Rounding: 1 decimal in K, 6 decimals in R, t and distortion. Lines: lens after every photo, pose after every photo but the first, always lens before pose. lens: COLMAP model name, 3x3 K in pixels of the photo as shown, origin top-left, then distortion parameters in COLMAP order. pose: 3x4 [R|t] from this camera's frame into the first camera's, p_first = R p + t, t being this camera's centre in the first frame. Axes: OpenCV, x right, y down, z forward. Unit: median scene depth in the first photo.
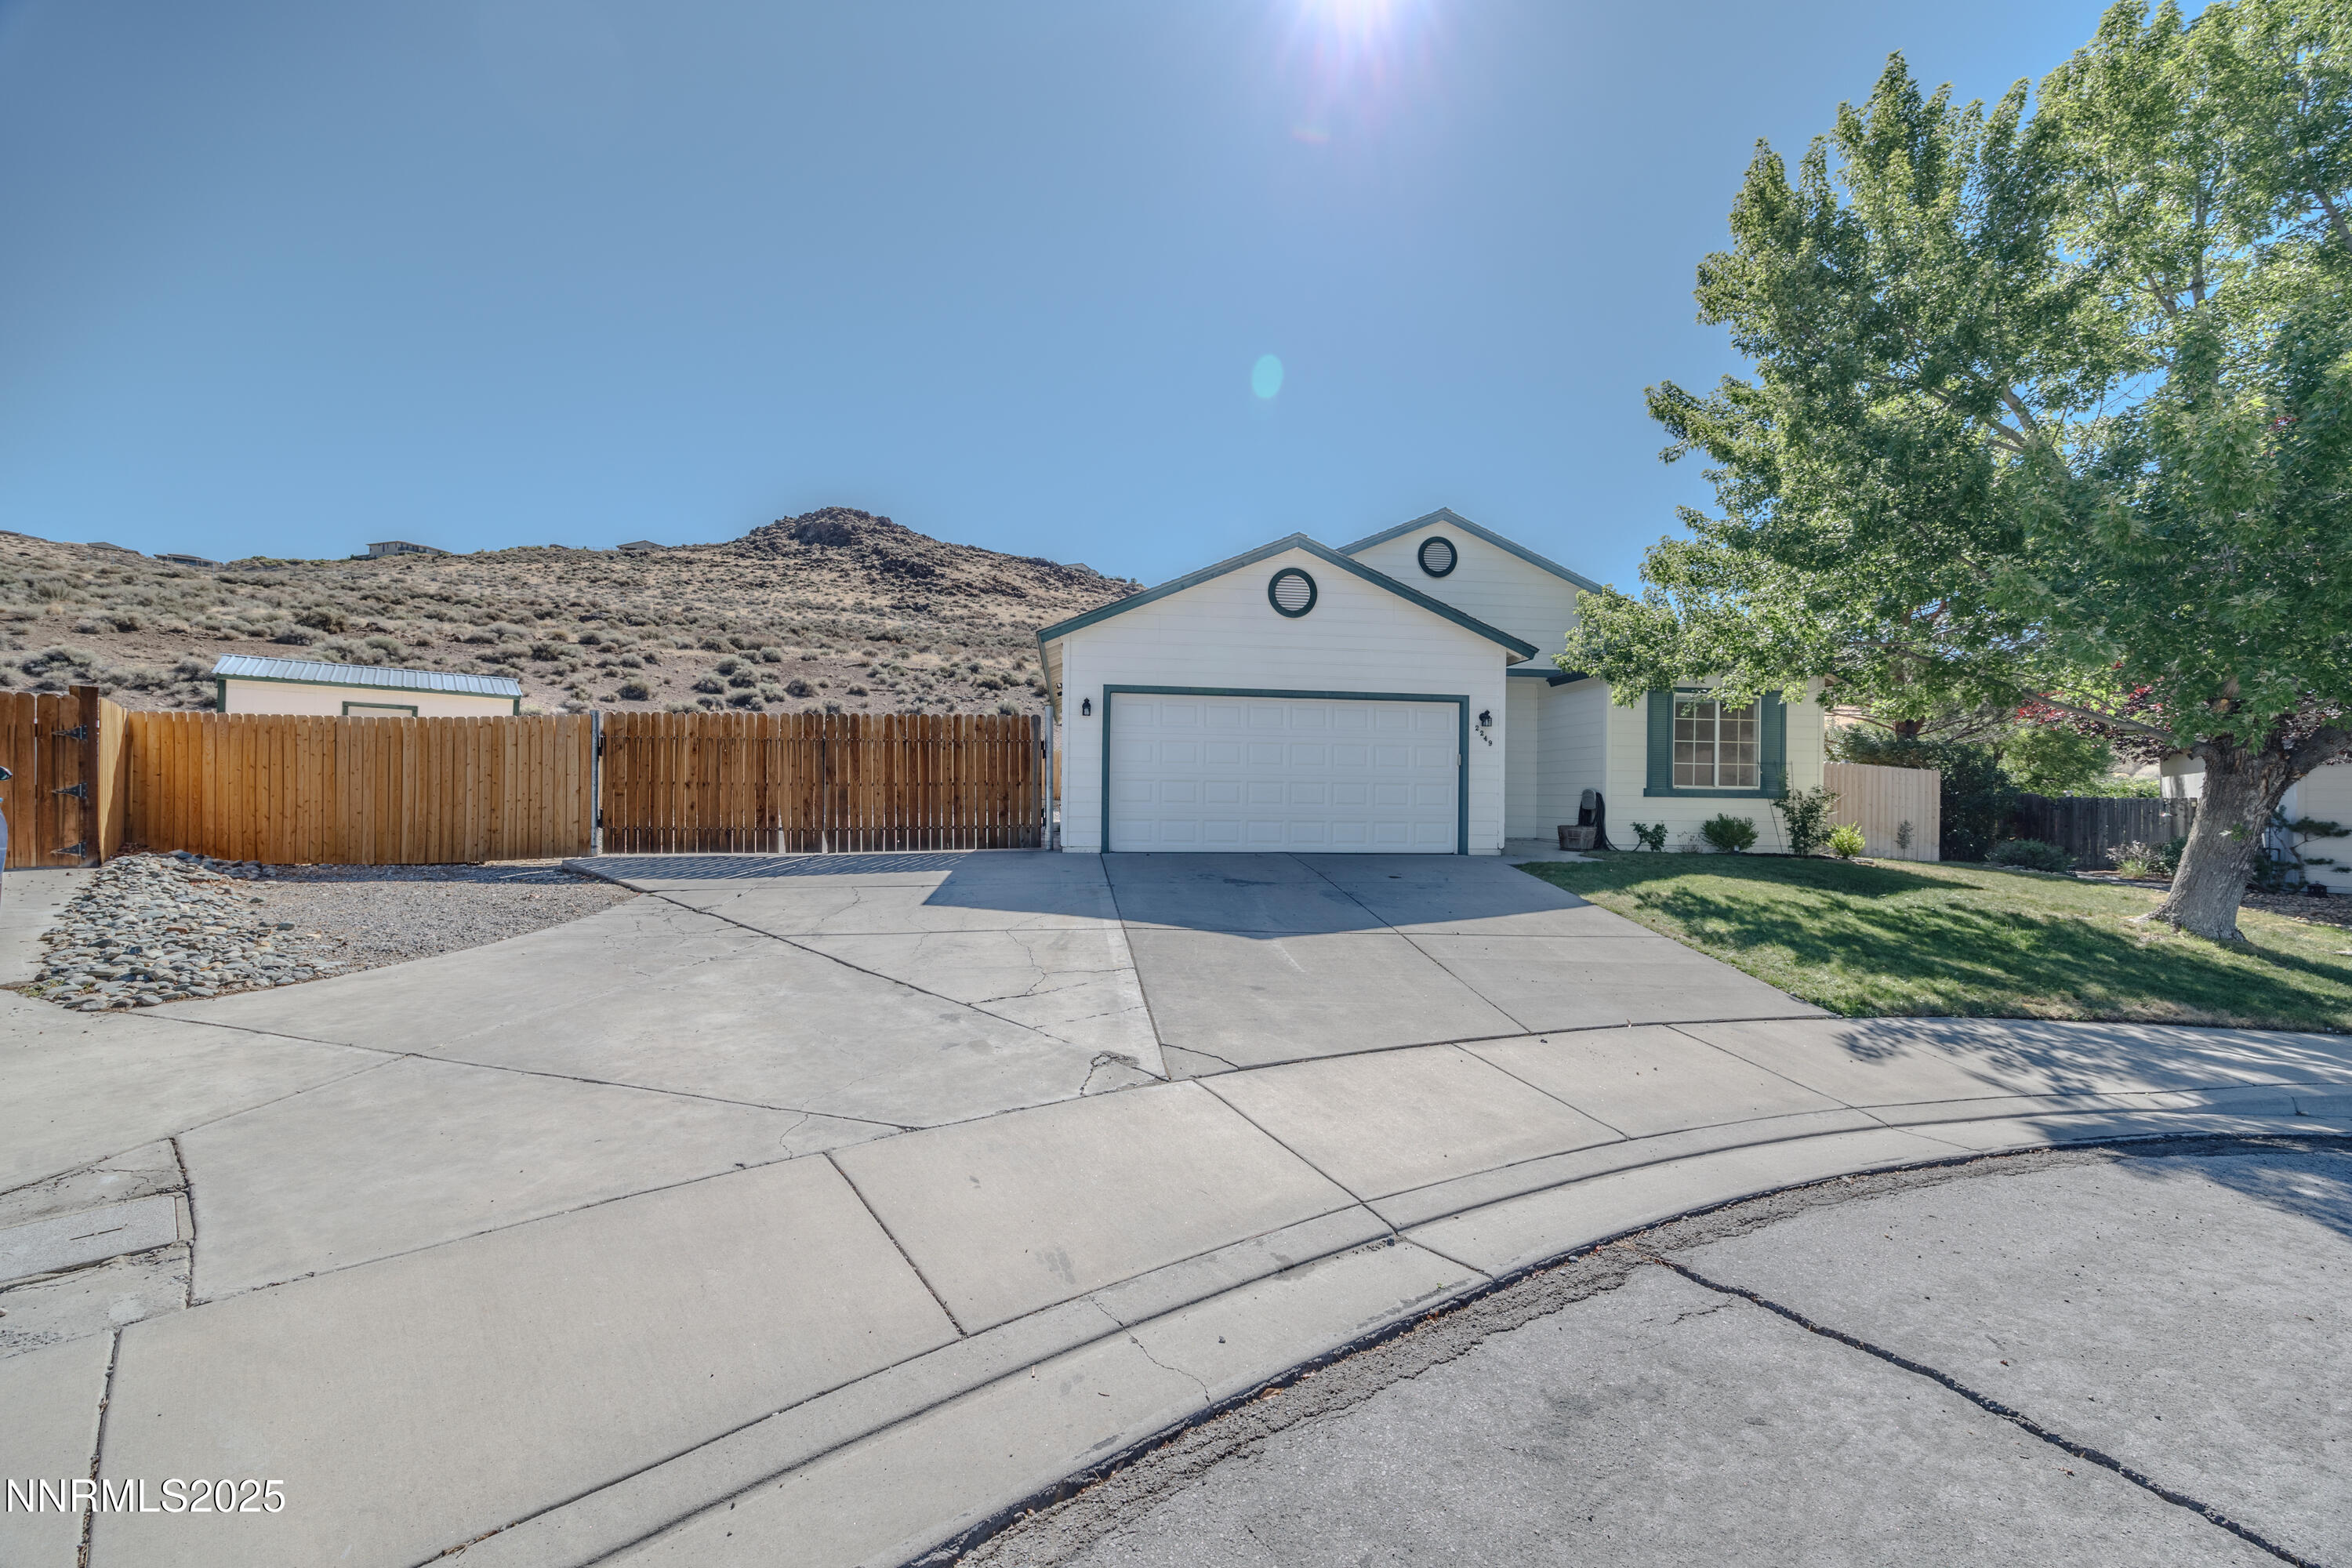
lens RADIAL K [[908.0, 0, 1190.9], [0, 908.0, 777.6], [0, 0, 1]] dist [0.002134, -0.001204]
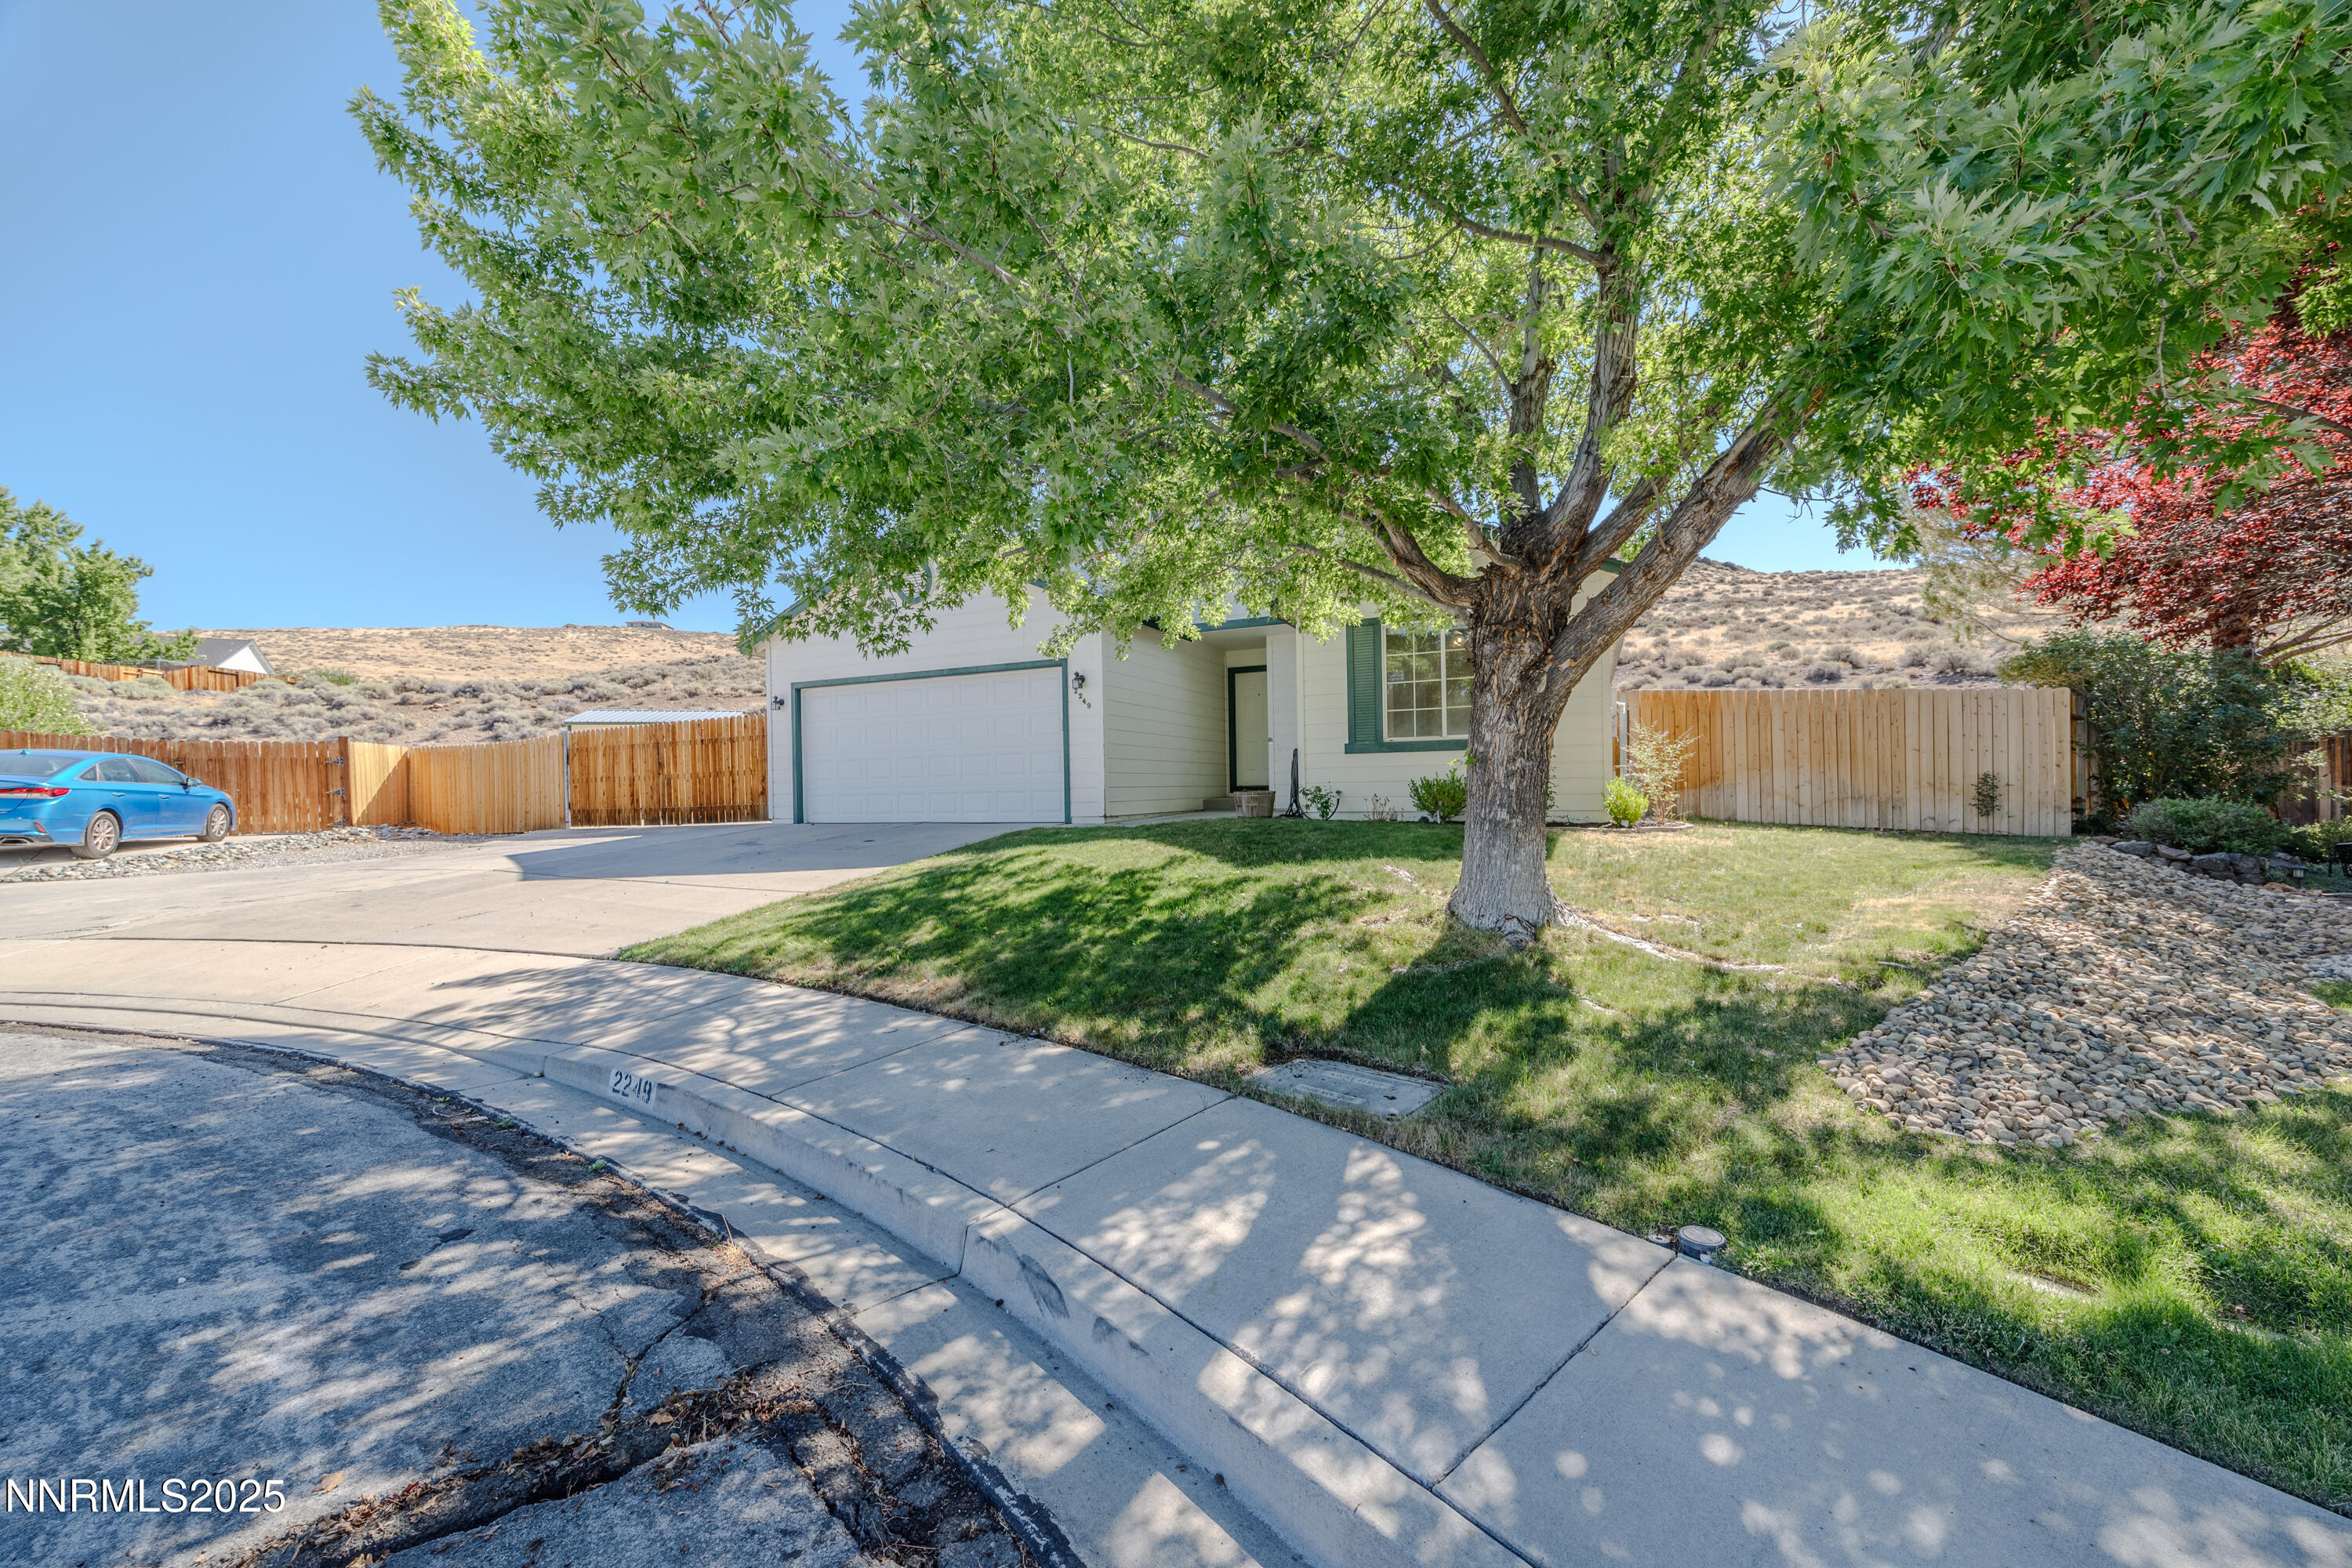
lens RADIAL K [[908.0, 0, 1175.2], [0, 908.0, 791.5], [0, 0, 1]] dist [0.002134, -0.001204]
pose [[0.847002, -0.028219, -0.530840, 0.871604], [0.040147, 0.999134, 0.010945, 0.043097], [0.530071, -0.030582, 0.847401, 0.229984]]
